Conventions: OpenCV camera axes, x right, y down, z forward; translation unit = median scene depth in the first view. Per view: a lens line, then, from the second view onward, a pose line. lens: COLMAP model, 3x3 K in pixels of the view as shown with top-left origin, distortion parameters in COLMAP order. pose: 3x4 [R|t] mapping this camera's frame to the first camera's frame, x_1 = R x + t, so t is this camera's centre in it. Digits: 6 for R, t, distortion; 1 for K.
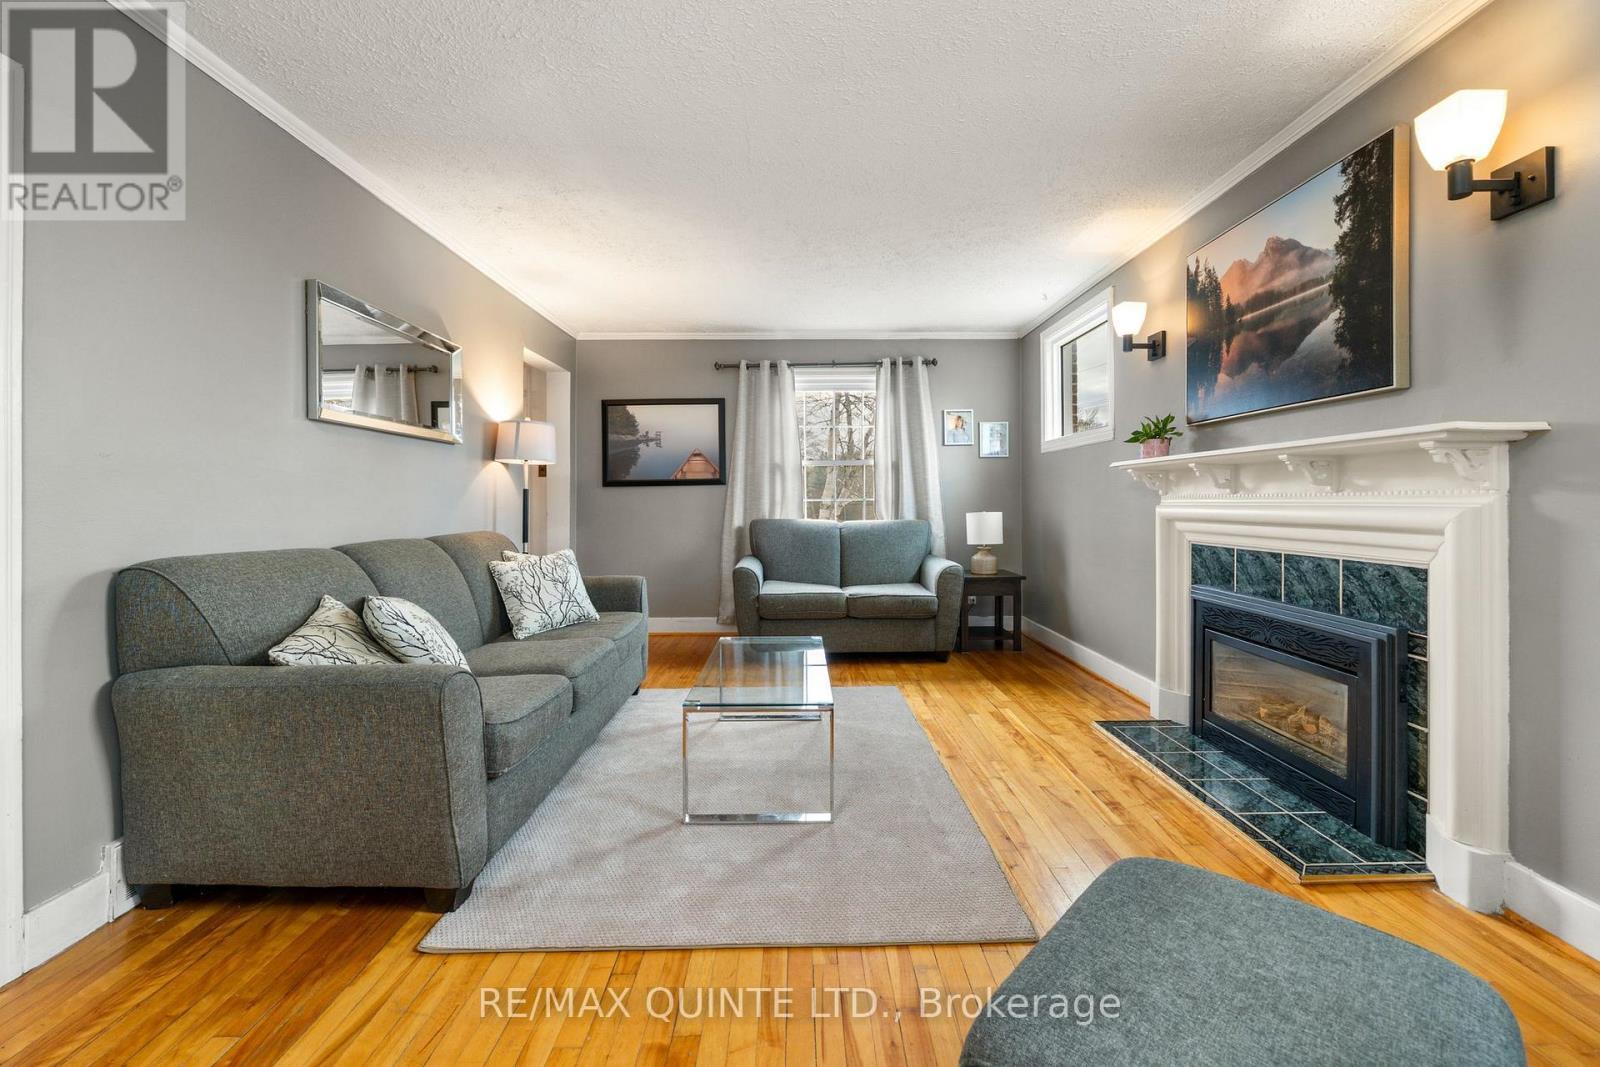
lens RADIAL K [[649.0, 0, 807.3], [0, 649.0, 502.9], [0, 0, 1]] dist [-0.002801, -0.000341]
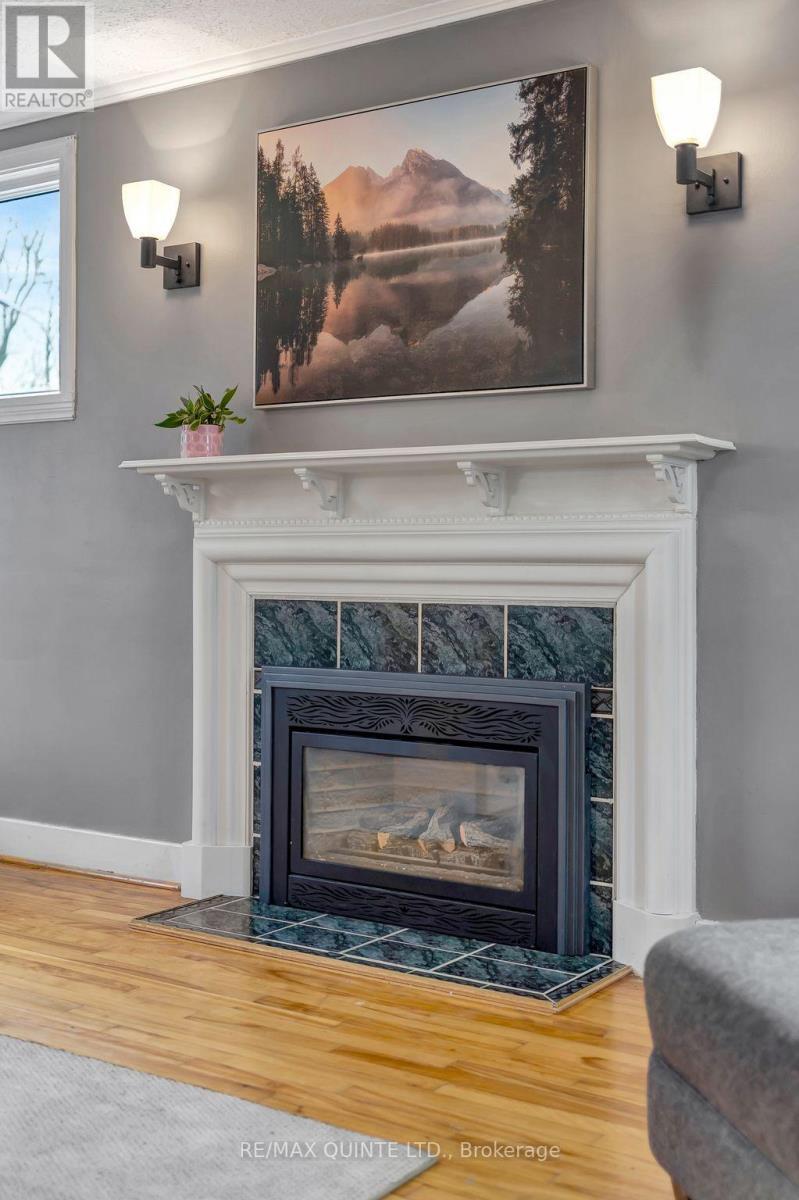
lens RADIAL K [[1466.9, 0, 399.5], [0, 1466.9, 567.4], [0, 0, 1]] dist [-0.001119, 0.011403]
pose [[0.574896, 0.006114, 0.818204, -0.577704], [-0.006119, 0.999976, -0.003172, 0.044251], [-0.818204, -0.003183, 0.574919, 0.105132]]
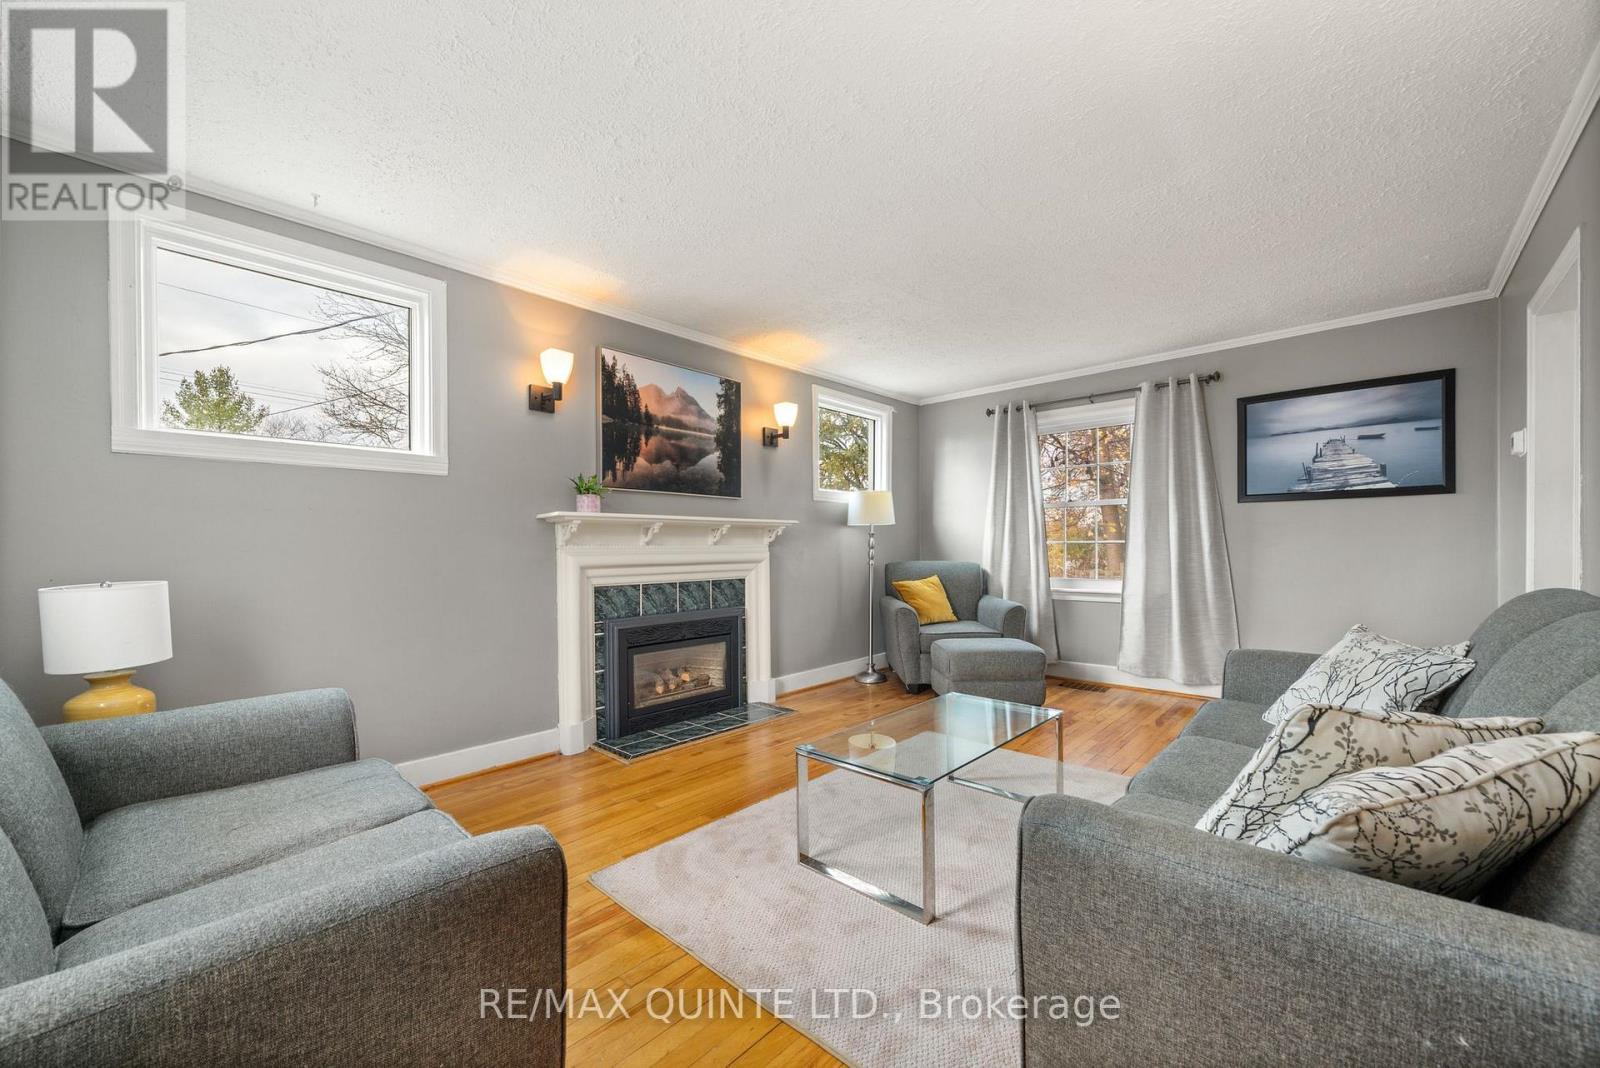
lens RADIAL K [[617.2, 0, 777.1], [0, 617.2, 551.6], [0, 0, 1]] dist [-0.001211, -0.000076]
pose [[-0.707264, 0.005650, 0.706926, -0.544524], [0.013369, 0.999896, 0.005384, -0.004064], [-0.706823, 0.013259, -0.707267, 1.921698]]
